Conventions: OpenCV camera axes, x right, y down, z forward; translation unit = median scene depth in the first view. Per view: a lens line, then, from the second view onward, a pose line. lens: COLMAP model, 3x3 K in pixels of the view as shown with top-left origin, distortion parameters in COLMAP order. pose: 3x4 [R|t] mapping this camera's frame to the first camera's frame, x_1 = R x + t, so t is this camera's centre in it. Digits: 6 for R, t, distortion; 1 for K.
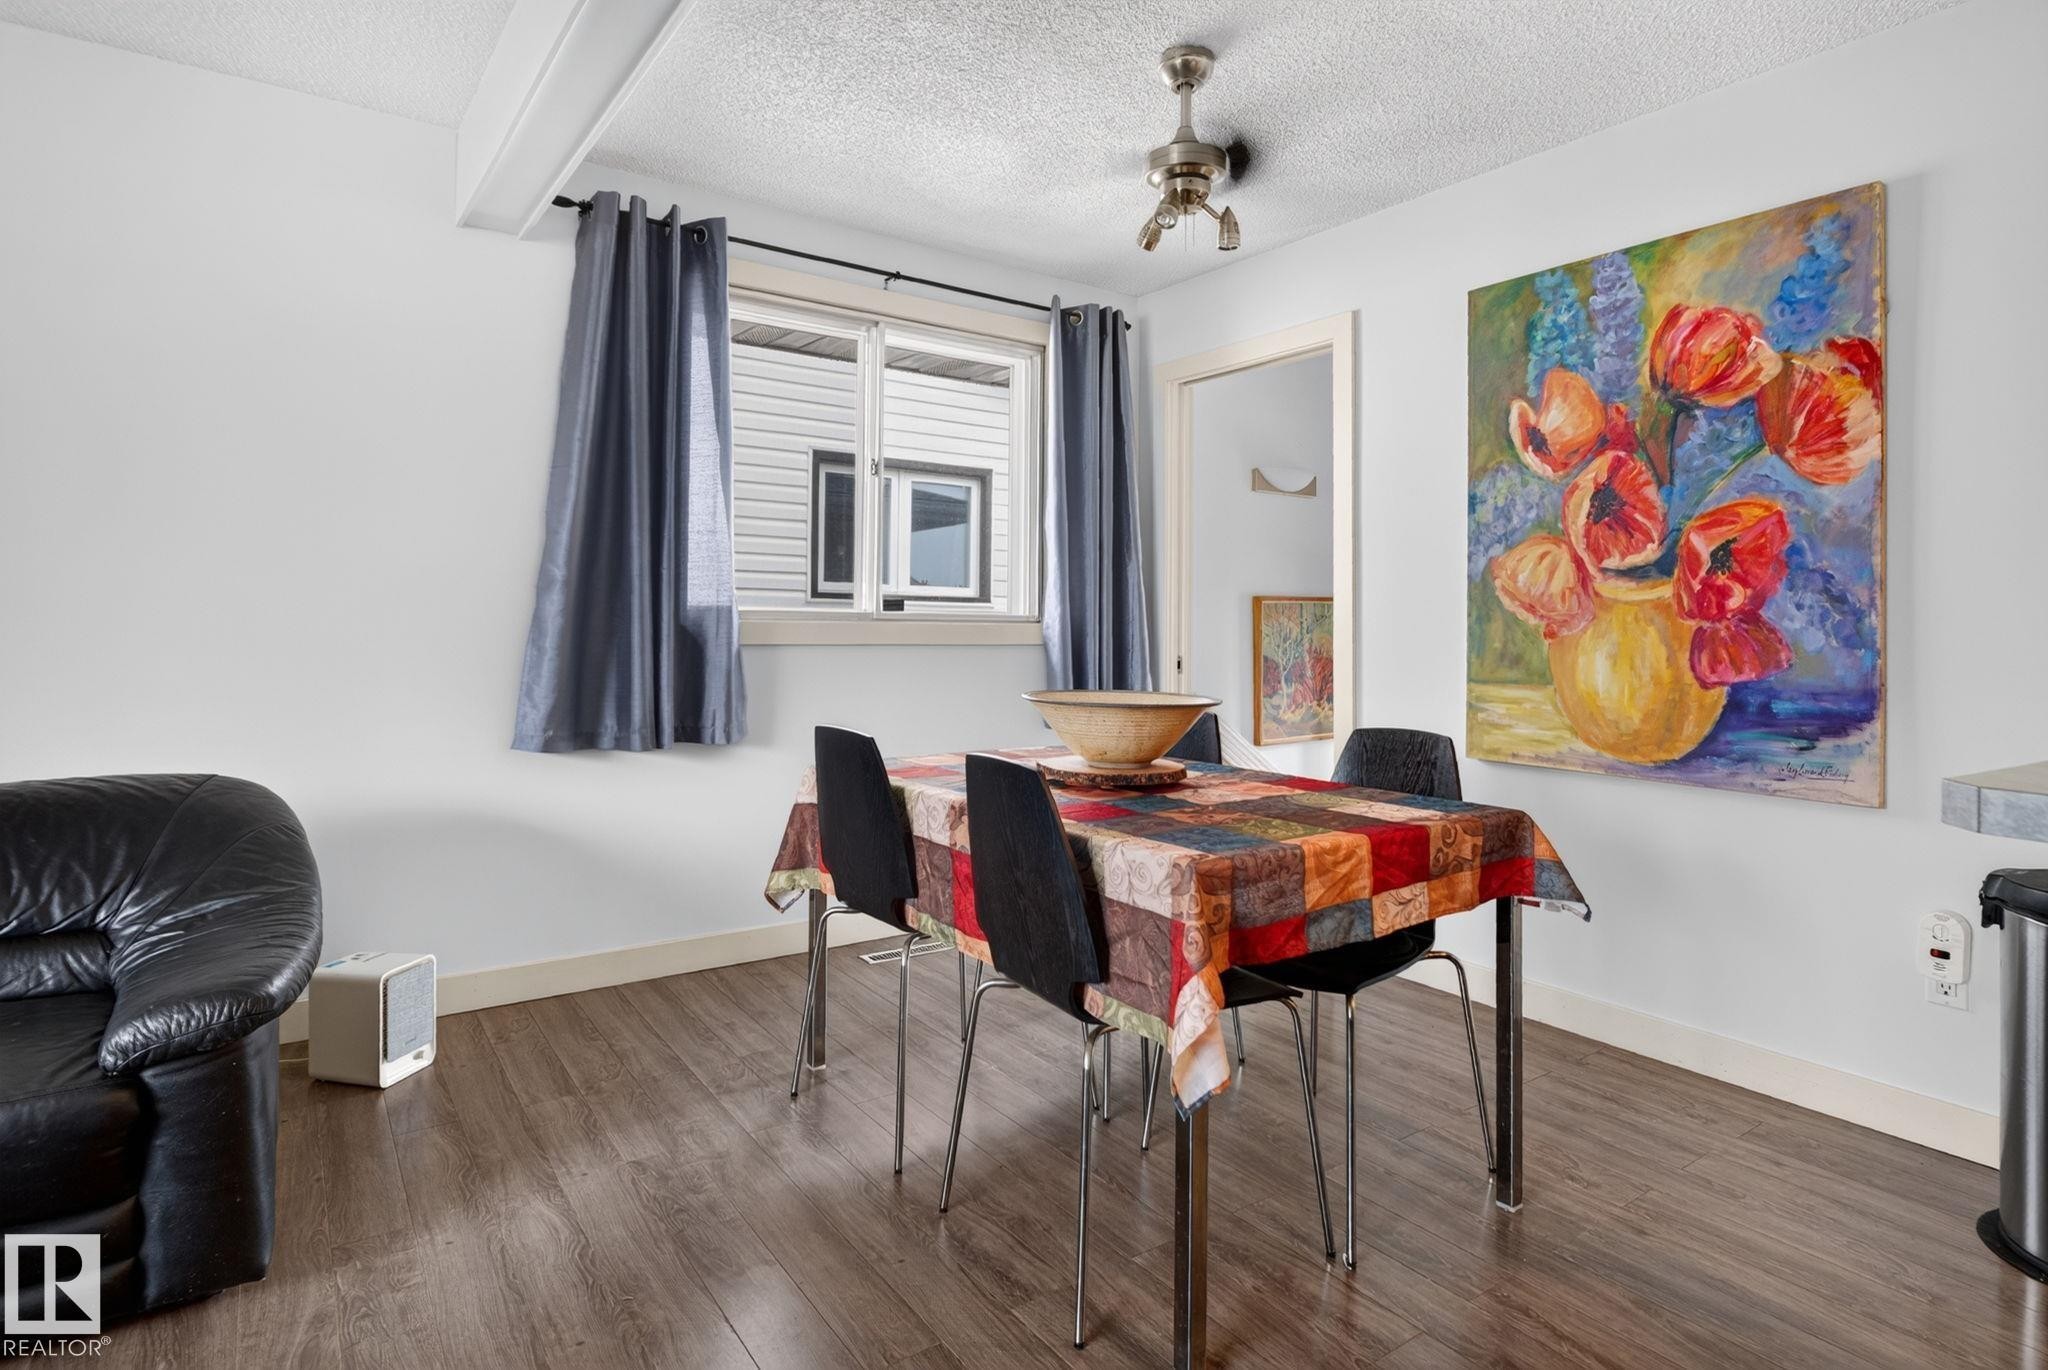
lens RADIAL K [[1067.2, 0, 1051.7], [0, 1067.2, 621.5], [0, 0, 1]] dist [-0.007154, -0.000005]
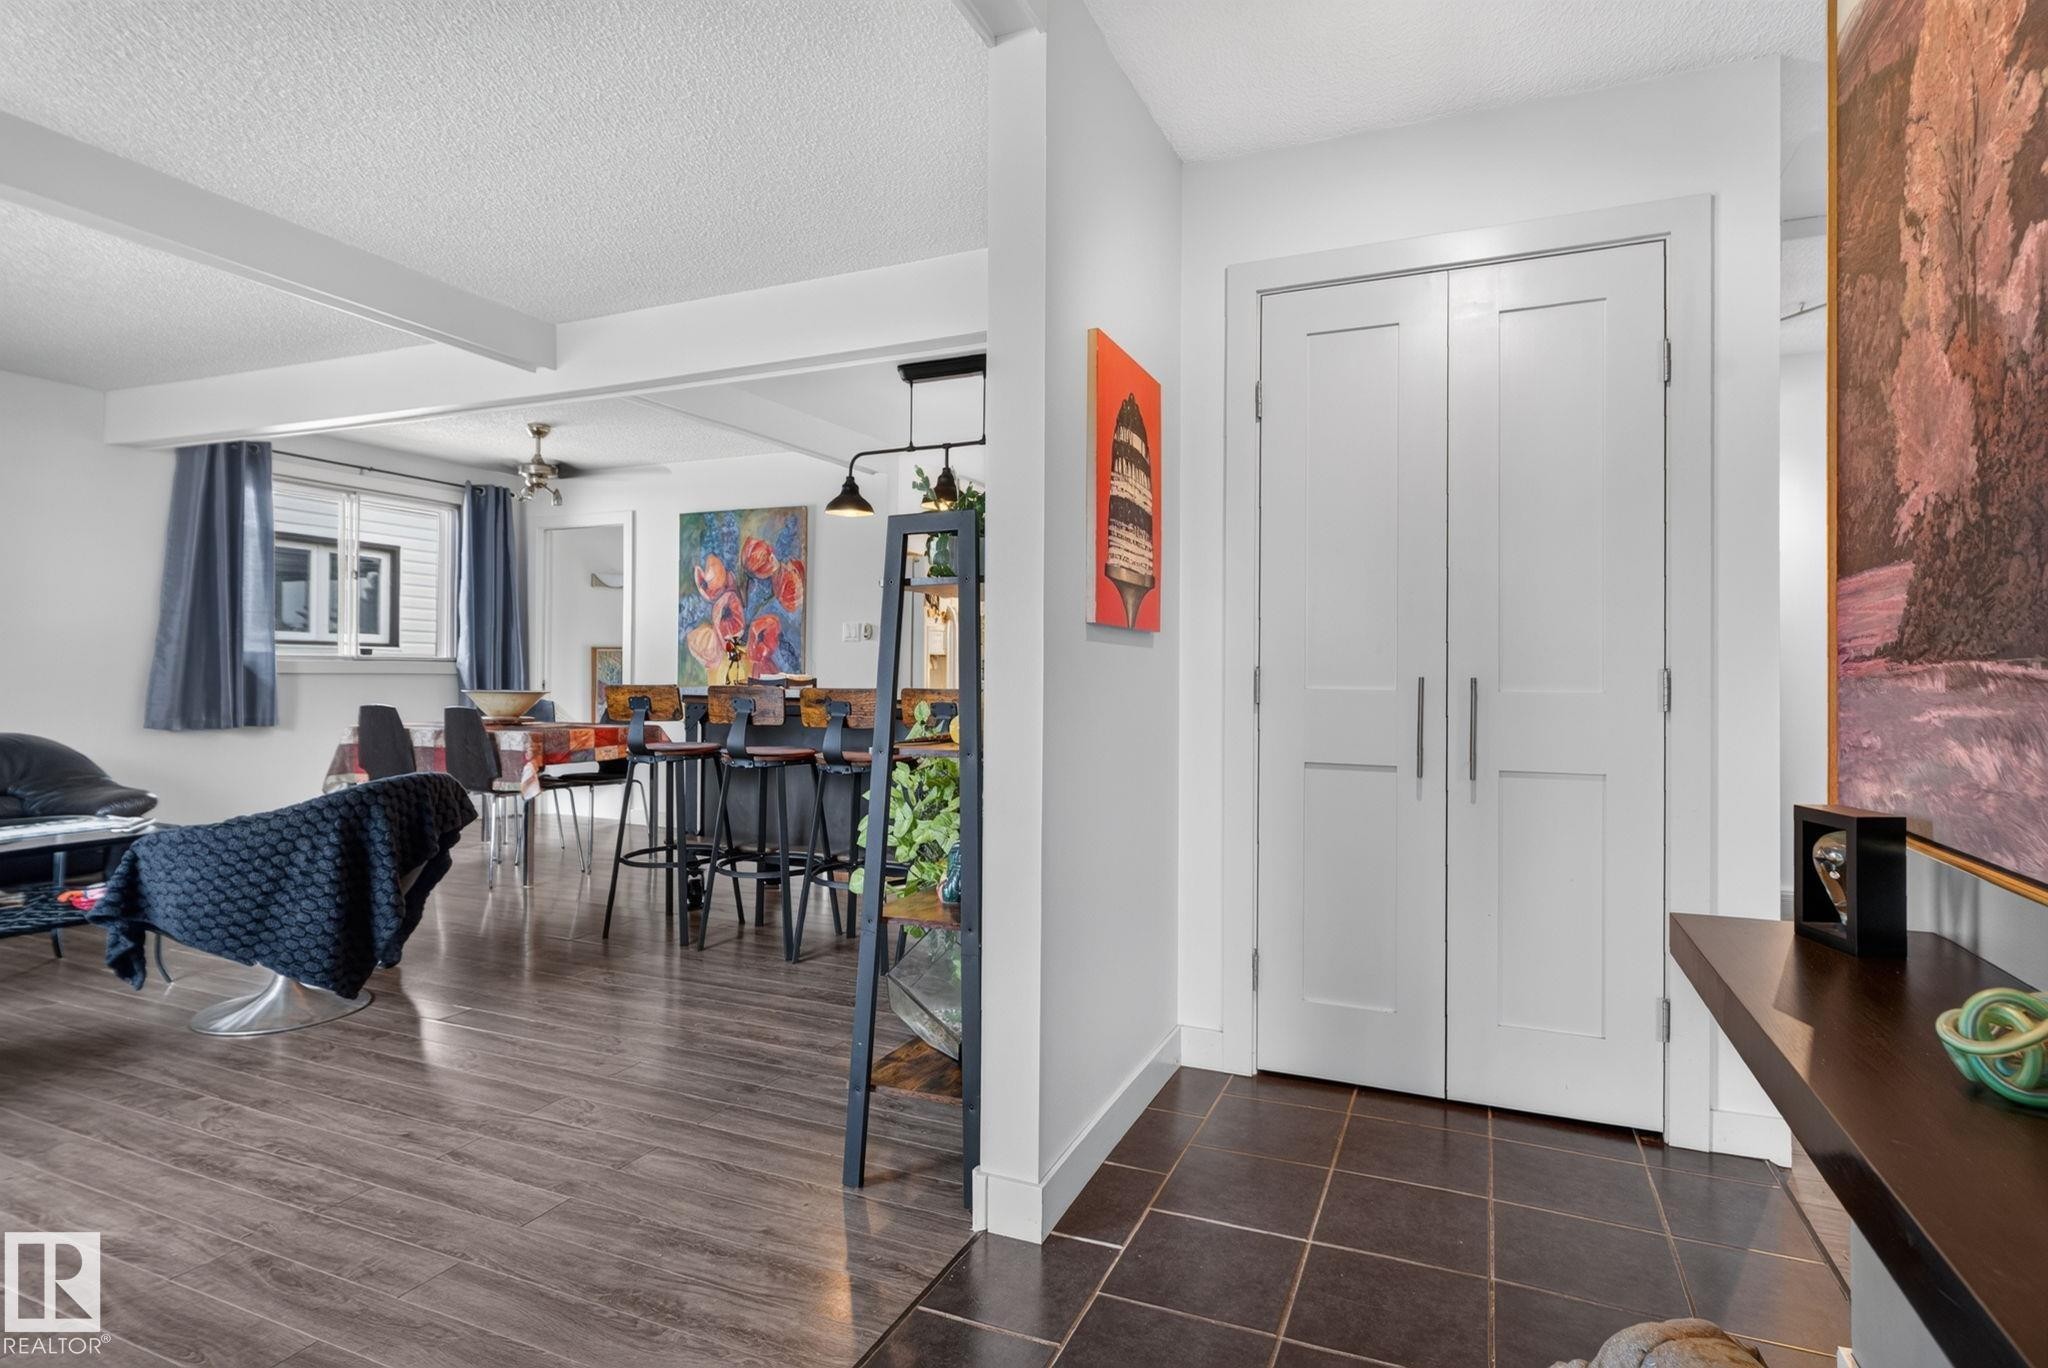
lens RADIAL K [[1067.2, 0, 1017.7], [0, 1067.2, 654.1], [0, 0, 1]] dist [-0.007154, -0.000005]
pose [[0.872662, 0.005539, 0.488293, -0.092201], [-0.001552, 0.999962, -0.008569, 0.003624], [-0.488322, 0.006720, 0.872638, -1.480016]]
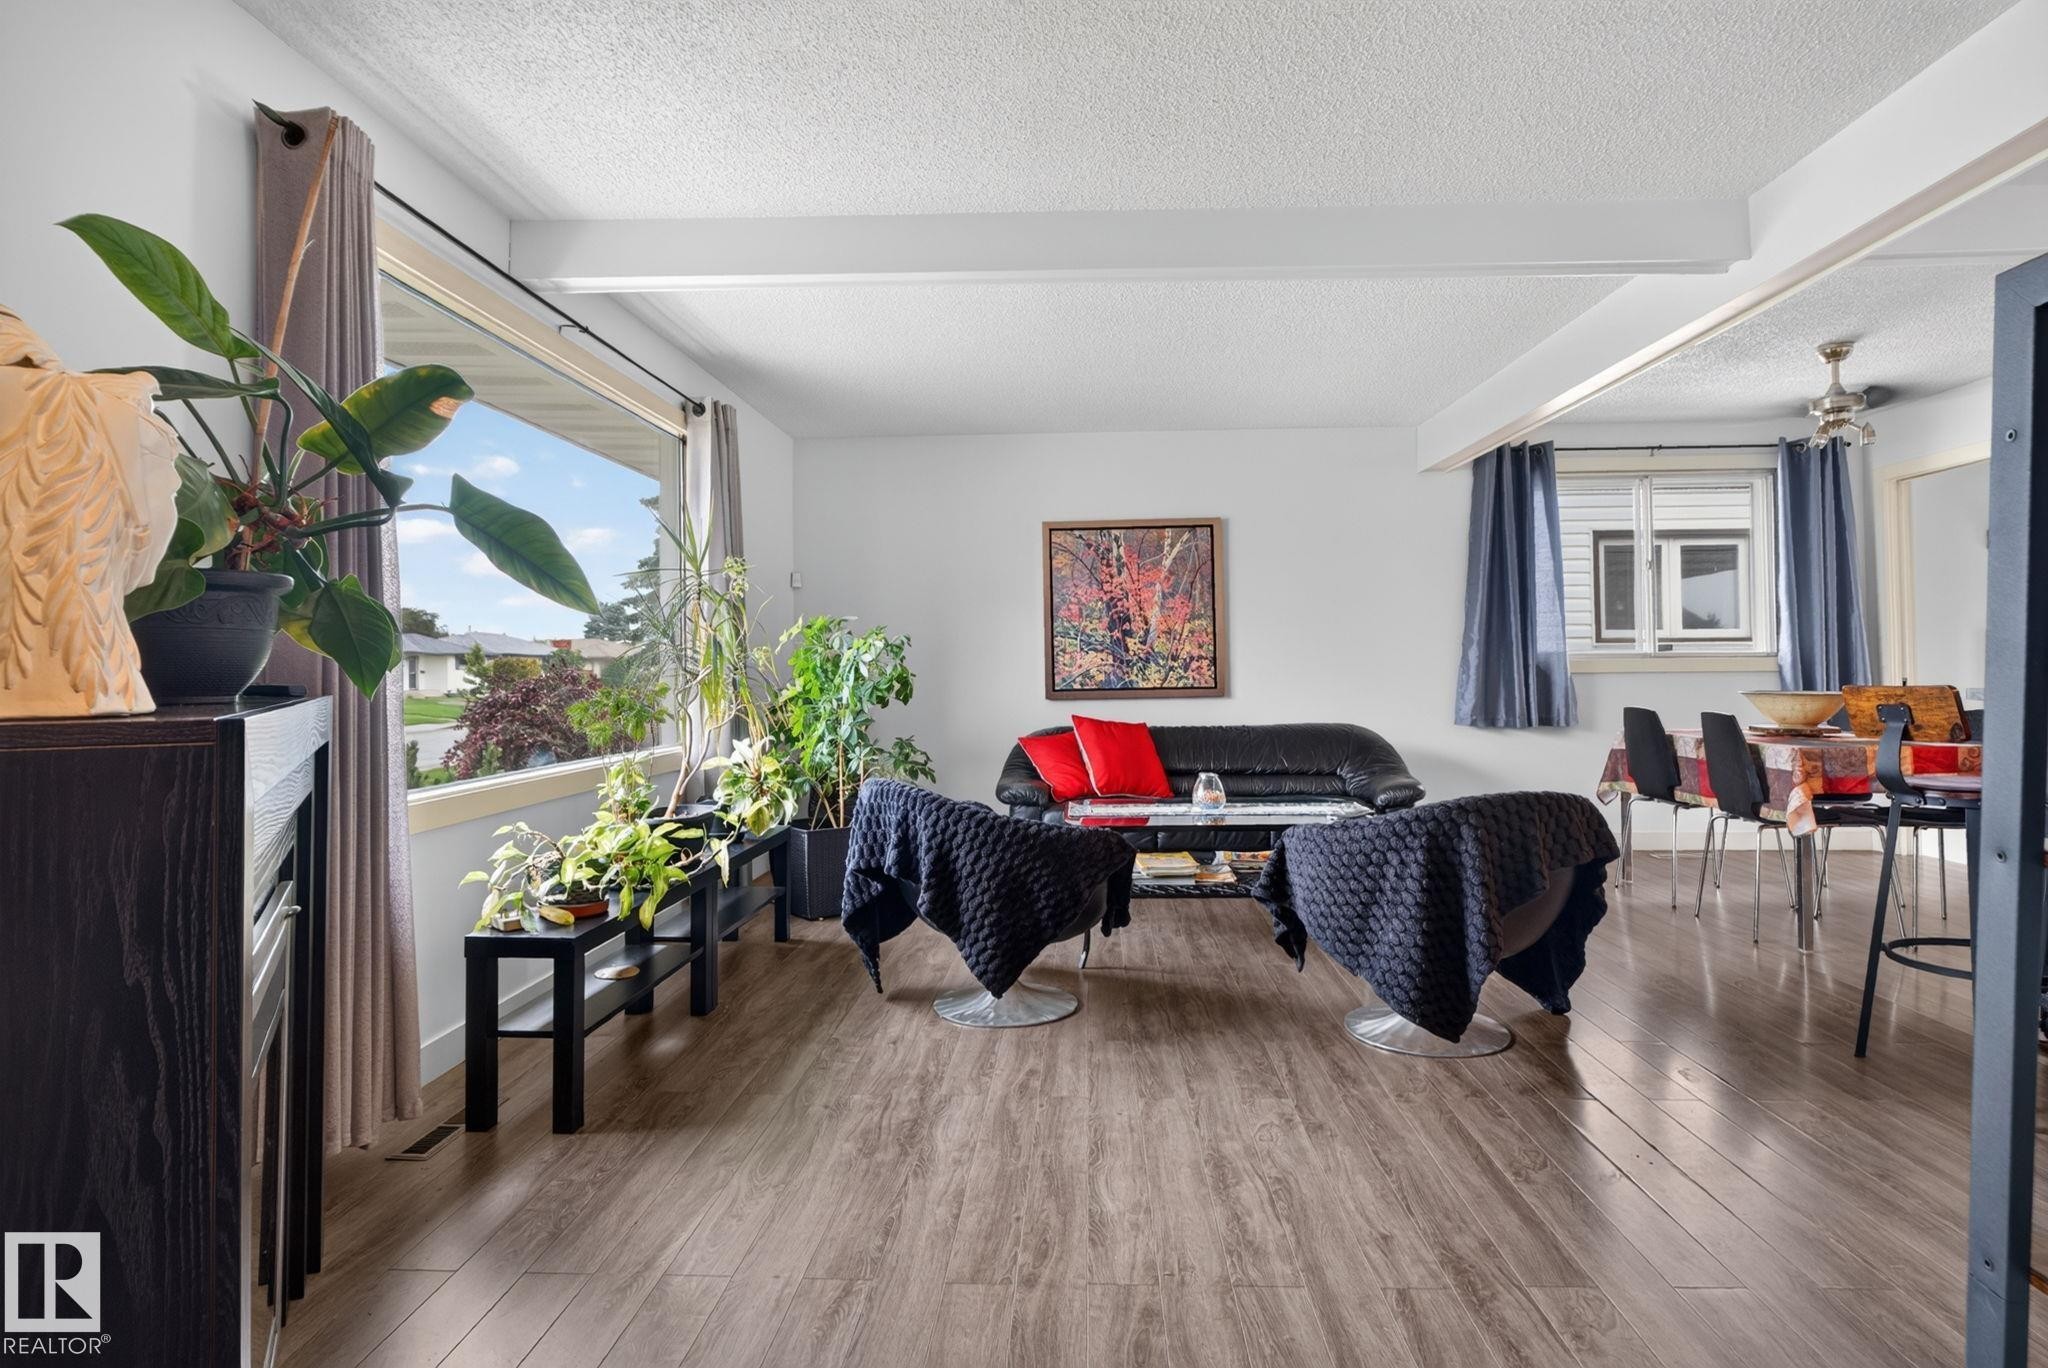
lens RADIAL K [[1067.2, 0, 1045.1], [0, 1067.2, 648.5], [0, 0, 1]] dist [-0.007154, -0.000005]
pose [[0.778244, -0.029851, -0.627252, 0.182923], [0.019068, 0.999532, -0.023910, 0.009267], [0.627672, 0.006648, 0.778450, -1.170563]]
